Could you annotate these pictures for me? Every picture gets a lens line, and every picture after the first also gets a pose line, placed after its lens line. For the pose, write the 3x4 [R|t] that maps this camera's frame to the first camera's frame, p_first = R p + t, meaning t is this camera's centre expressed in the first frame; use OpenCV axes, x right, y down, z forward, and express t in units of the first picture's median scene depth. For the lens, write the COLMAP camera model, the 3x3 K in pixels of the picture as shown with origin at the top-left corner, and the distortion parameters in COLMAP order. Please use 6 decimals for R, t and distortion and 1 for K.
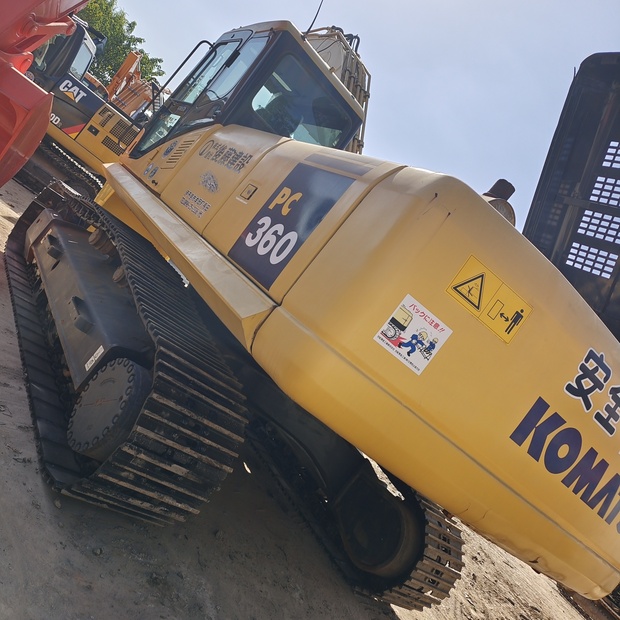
lens RADIAL K [[557.8, 0, 310.0], [0, 557.8, 310.0], [0, 0, 1]] dist [0.038664, -0.004020]
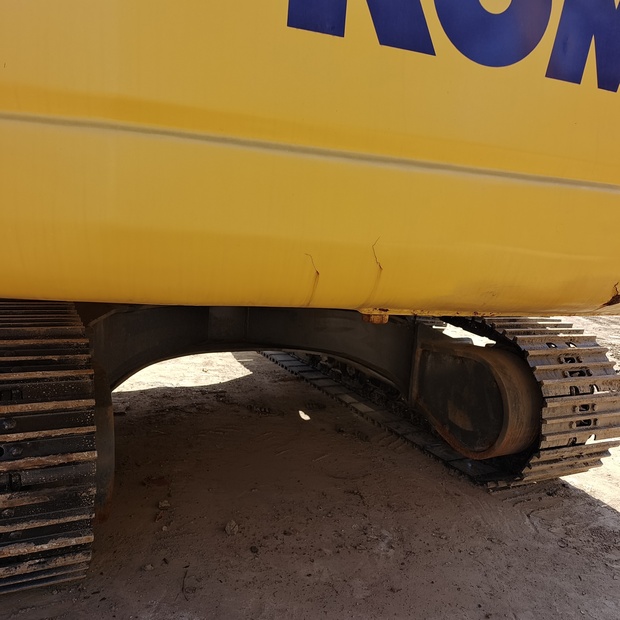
lens RADIAL K [[557.8, 0, 310.0], [0, 557.8, 310.0], [0, 0, 1]] dist [0.038664, -0.004020]
pose [[0.813595, -0.538286, -0.219797, 0.180059], [0.554396, 0.832131, 0.014238, 0.193039], [0.175236, -0.133438, 0.975442, 0.333722]]
